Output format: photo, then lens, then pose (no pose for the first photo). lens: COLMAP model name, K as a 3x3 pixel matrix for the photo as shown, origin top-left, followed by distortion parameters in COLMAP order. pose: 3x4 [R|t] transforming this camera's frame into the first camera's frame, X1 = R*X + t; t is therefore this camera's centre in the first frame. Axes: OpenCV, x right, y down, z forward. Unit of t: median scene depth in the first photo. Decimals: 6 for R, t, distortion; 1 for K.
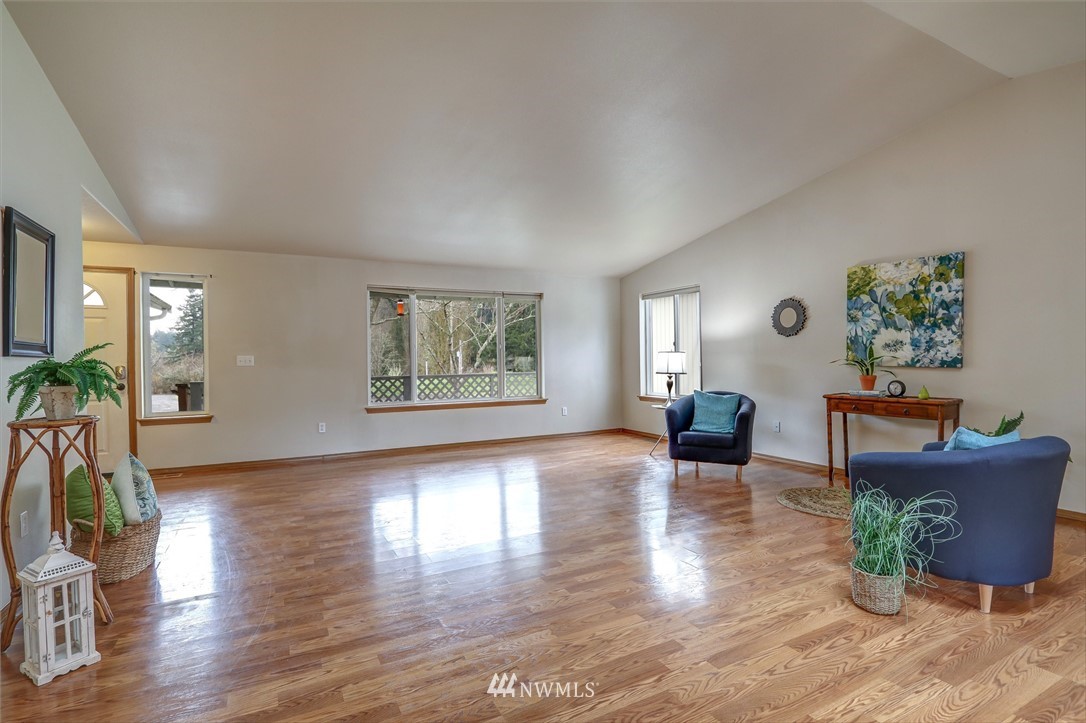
lens RADIAL K [[524.4, 0, 540.3], [0, 524.4, 368.7], [0, 0, 1]] dist [-0.014084, 0.000039]
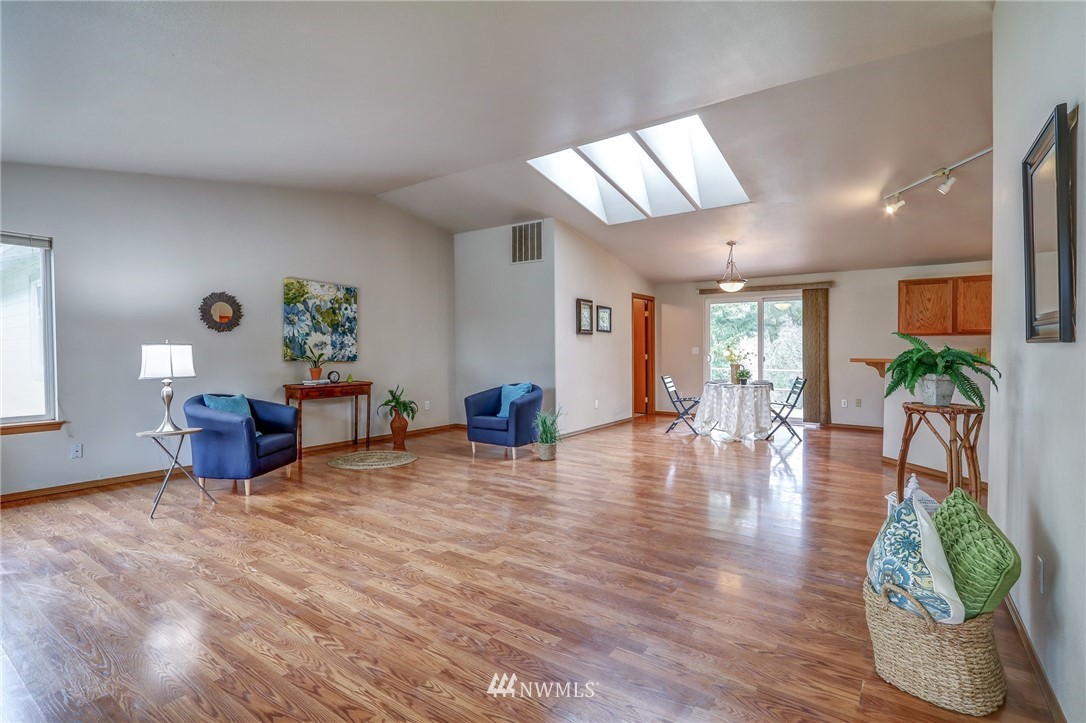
lens RADIAL K [[514.8, 0, 537.1], [0, 514.8, 357.8], [0, 0, 1]] dist [-0.008200, -0.000095]
pose [[-0.452419, -0.000655, 0.891805, -0.774444], [0.021071, 0.999713, 0.011423, -0.016853], [-0.891556, 0.023959, -0.452276, 1.137880]]
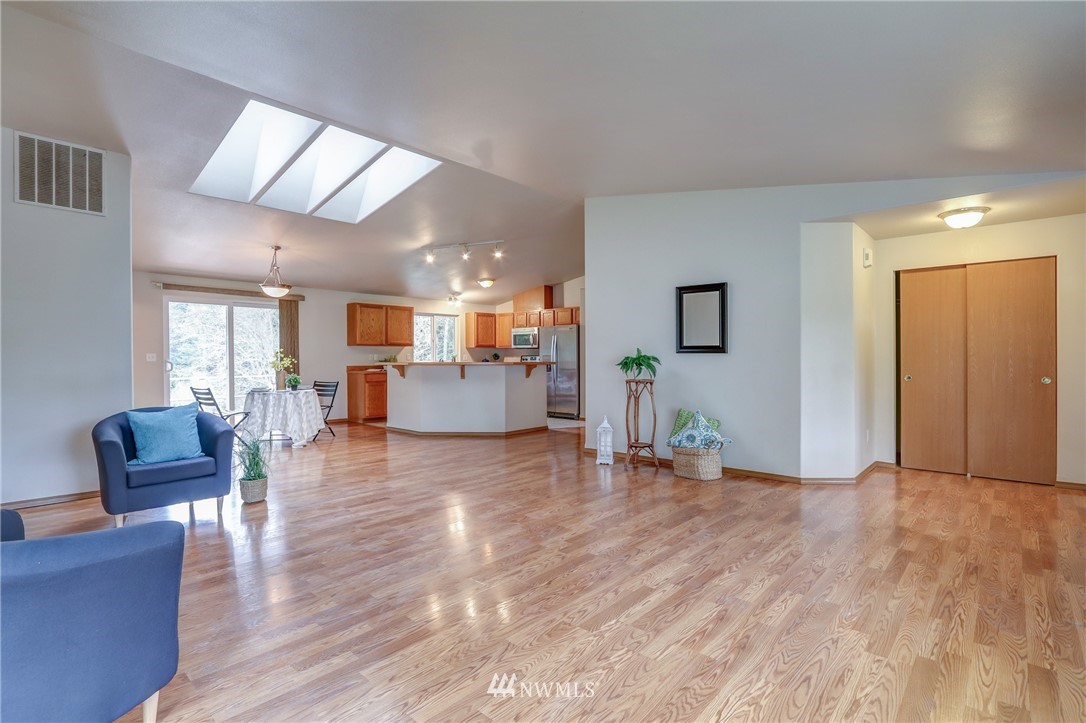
lens RADIAL K [[514.8, 0, 537.1], [0, 514.8, 357.8], [0, 0, 1]] dist [-0.008200, -0.000095]
pose [[-0.943353, 0.015067, -0.331449, 0.166799], [0.007969, 0.999709, 0.022765, -0.034978], [0.331696, 0.018834, -0.943198, 1.619000]]
